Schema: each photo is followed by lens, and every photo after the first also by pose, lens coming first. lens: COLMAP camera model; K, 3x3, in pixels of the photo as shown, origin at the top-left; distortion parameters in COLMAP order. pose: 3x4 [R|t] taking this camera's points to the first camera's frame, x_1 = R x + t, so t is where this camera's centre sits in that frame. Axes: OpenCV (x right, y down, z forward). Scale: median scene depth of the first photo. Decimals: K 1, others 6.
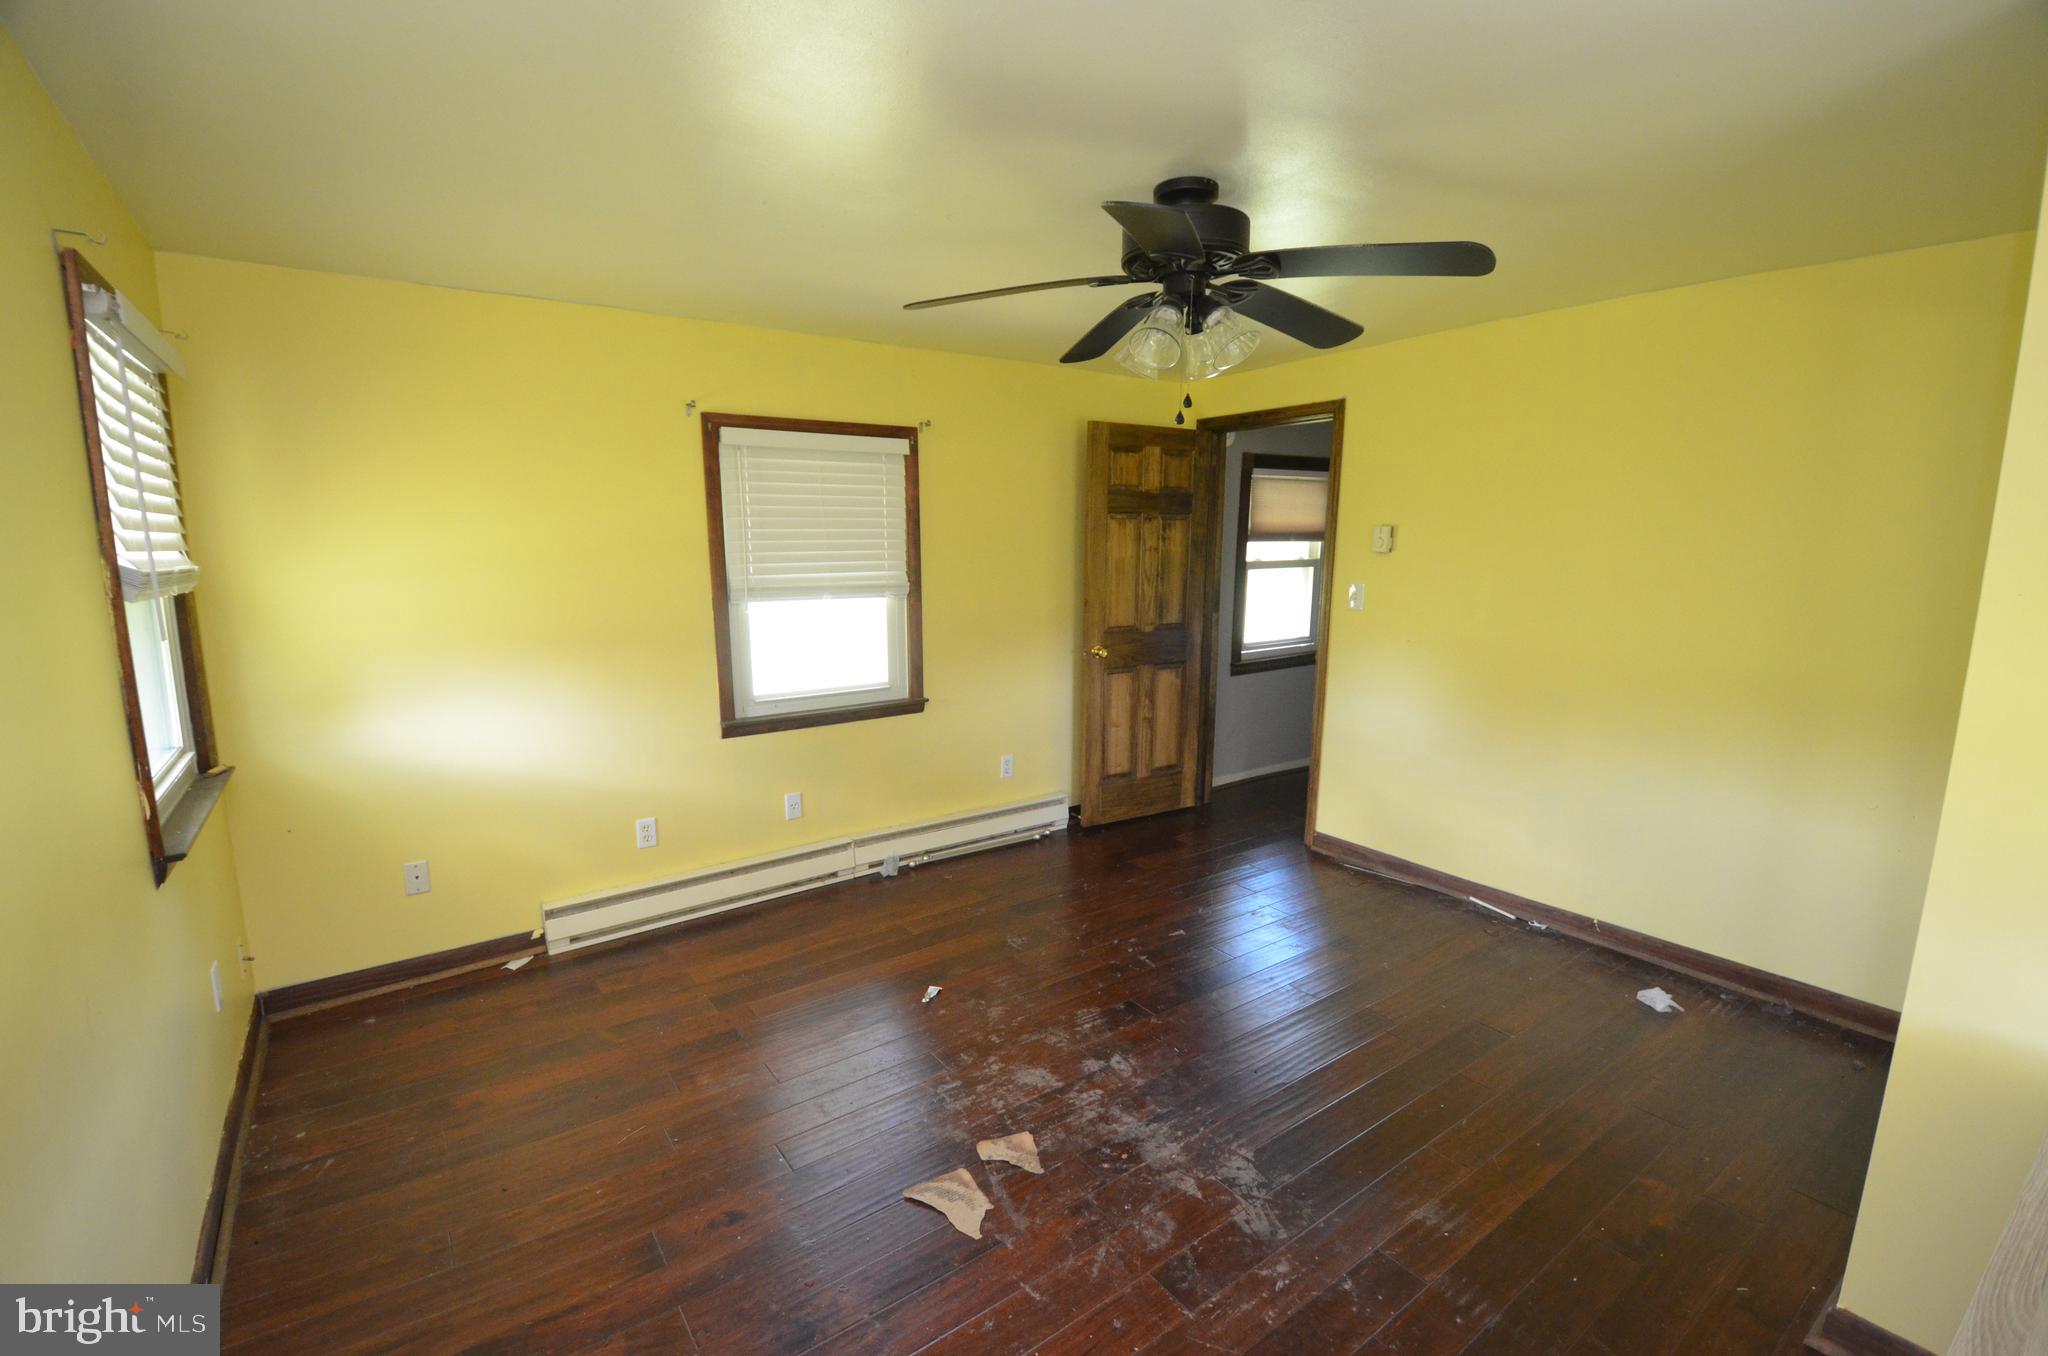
lens RADIAL K [[889.0, 0, 1026.9], [0, 889.0, 688.1], [0, 0, 1]] dist [0.018168, -0.025487]
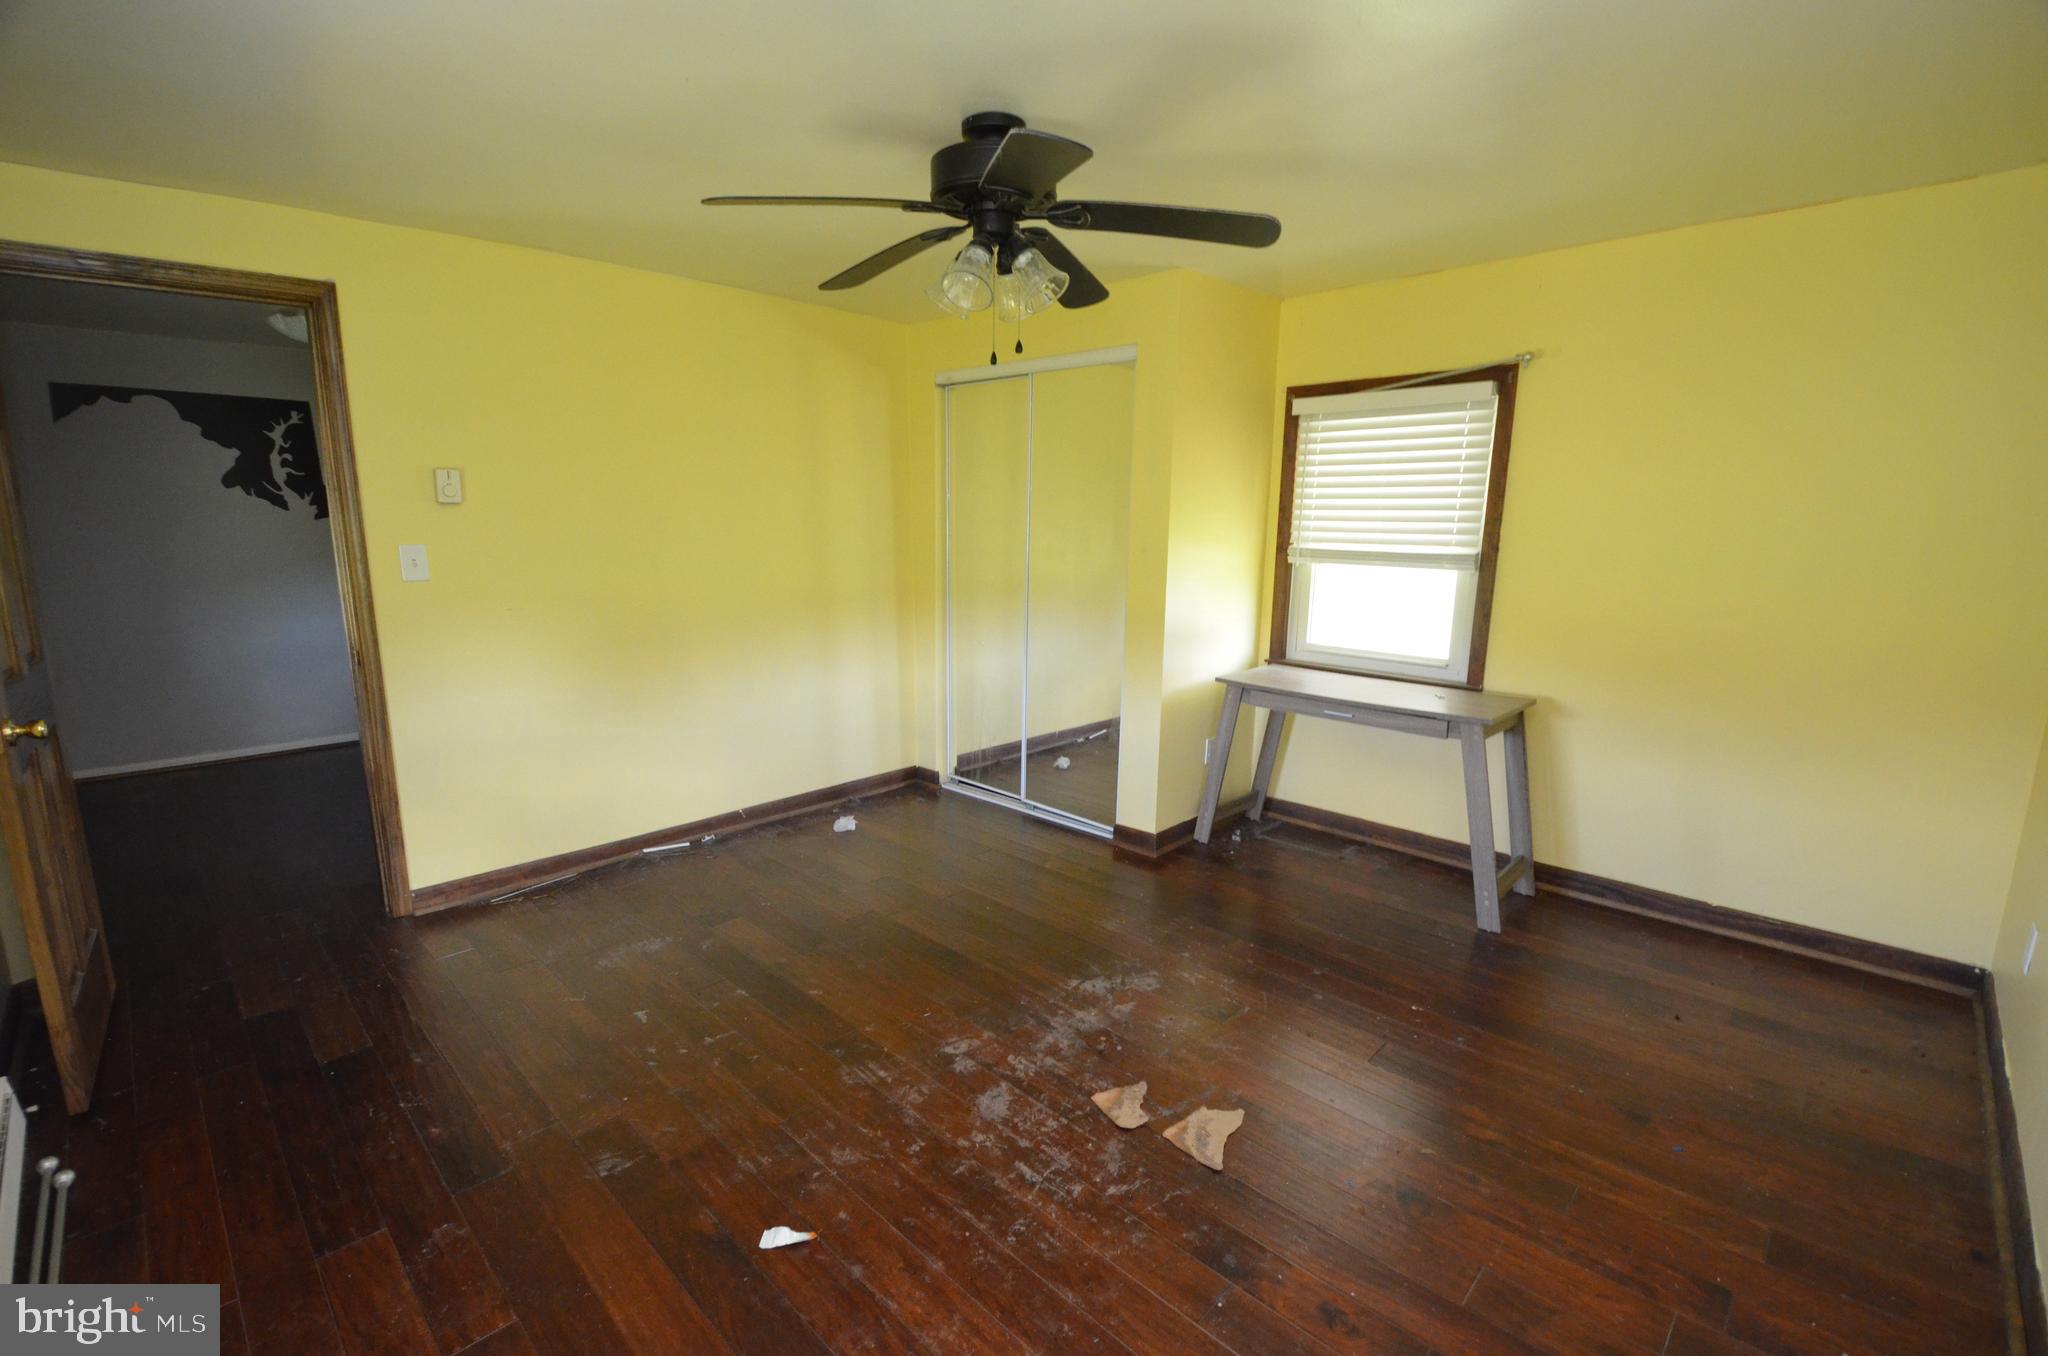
lens RADIAL K [[889.0, 0, 1026.9], [0, 889.0, 688.1], [0, 0, 1]] dist [0.018168, -0.025487]
pose [[-0.167540, -0.193253, 0.966739, -0.776162], [0.161149, 0.962042, 0.220242, -0.141507], [-0.972606, 0.192688, -0.130038, 1.029745]]
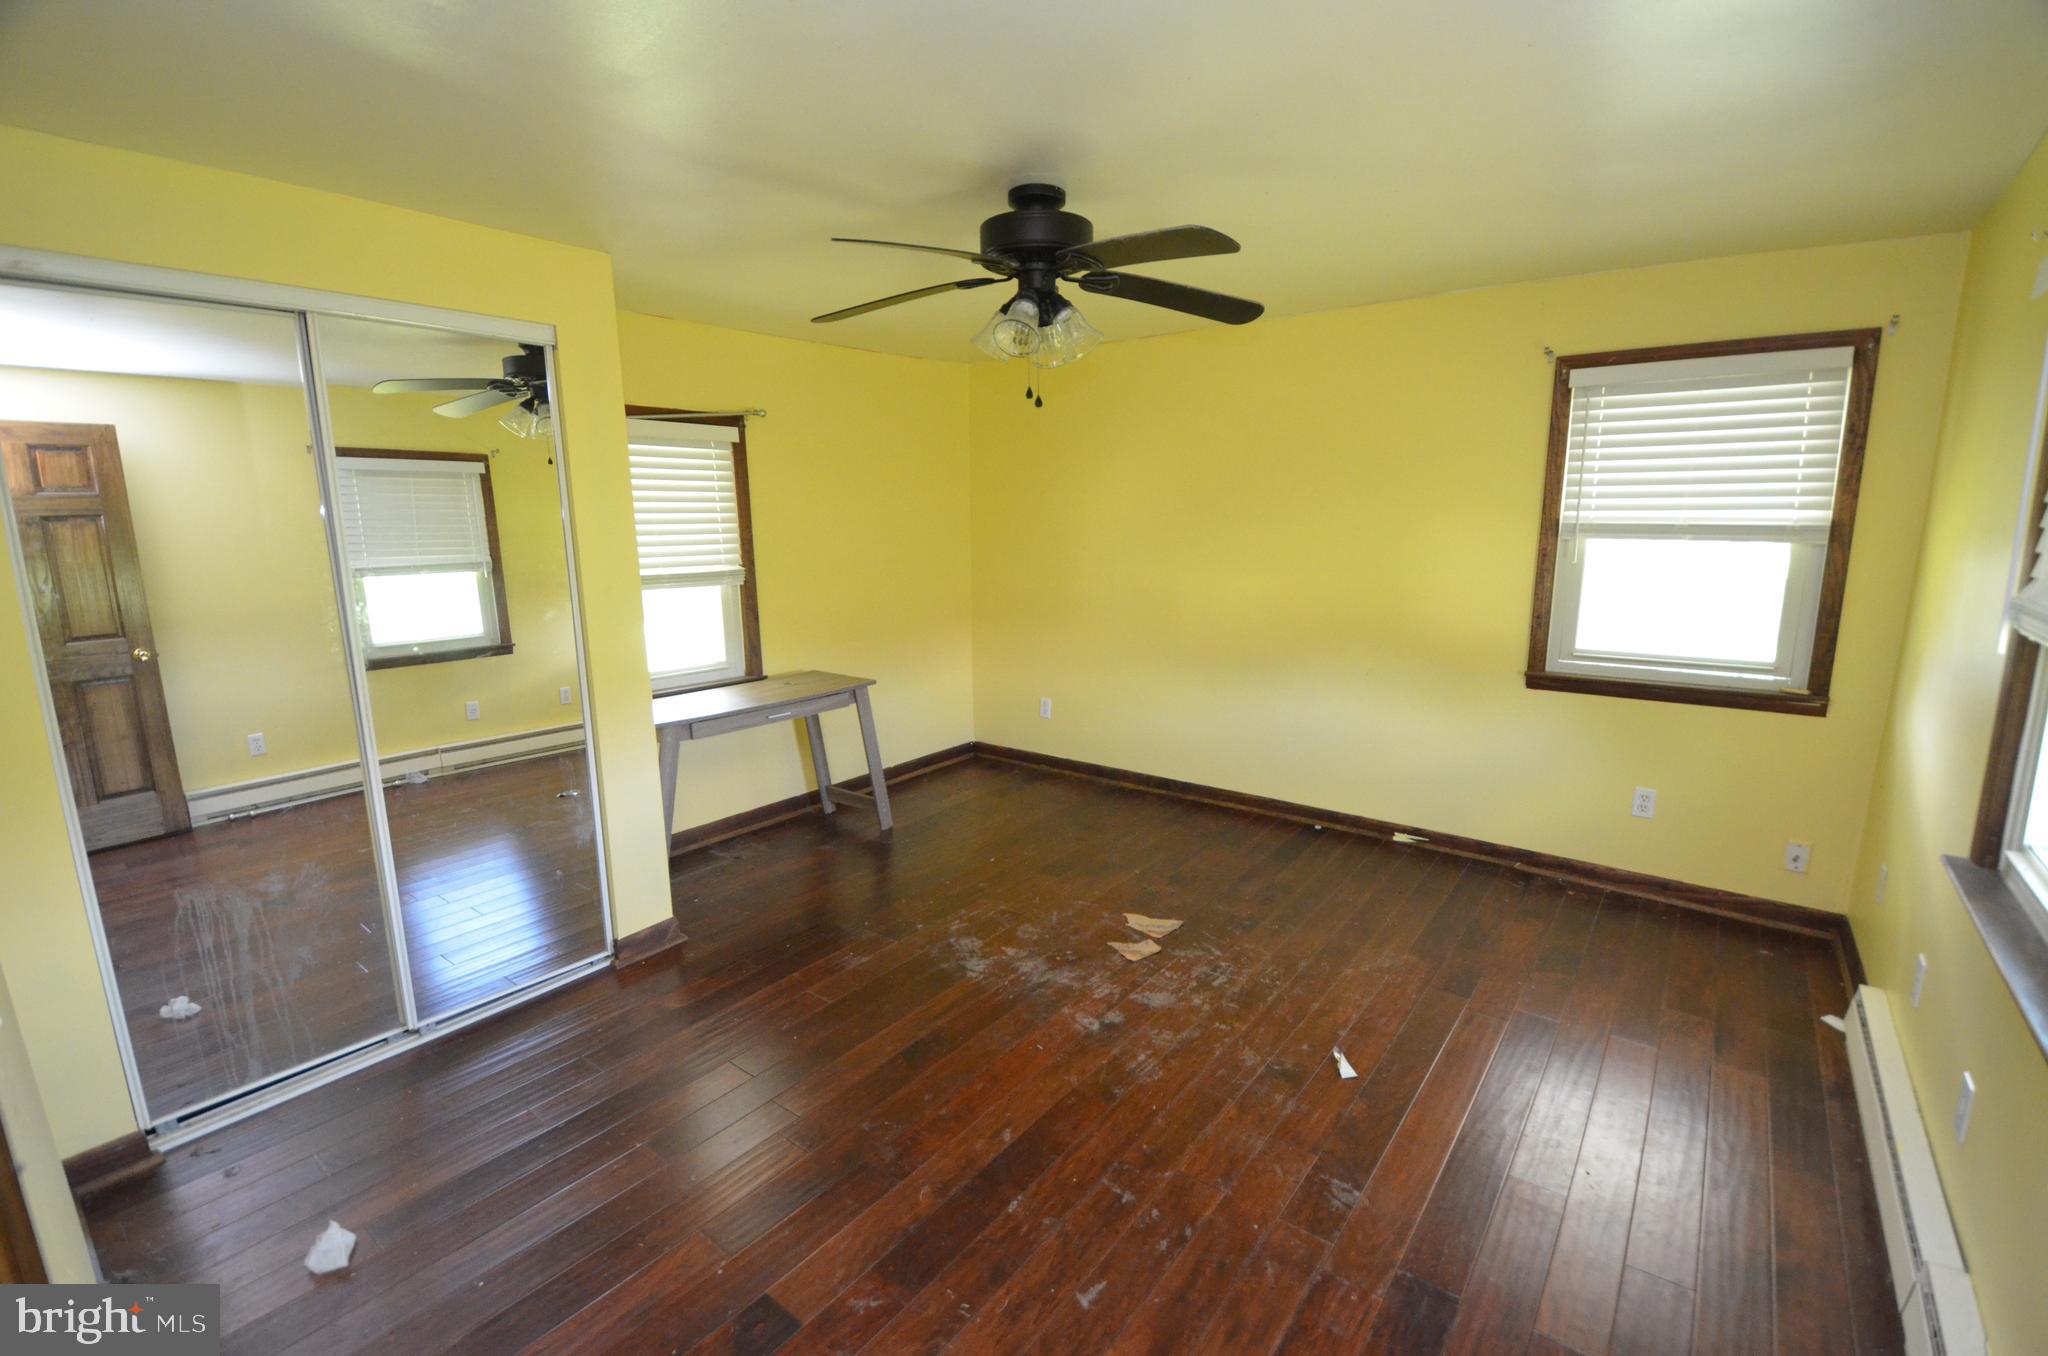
lens RADIAL K [[889.0, 0, 1026.9], [0, 889.0, 688.1], [0, 0, 1]] dist [0.018168, -0.025487]
pose [[-0.961795, 0.063956, -0.266194, 0.444620], [-0.032454, 0.938838, 0.342827, -0.306439], [0.271839, 0.338368, -0.900894, 1.867964]]
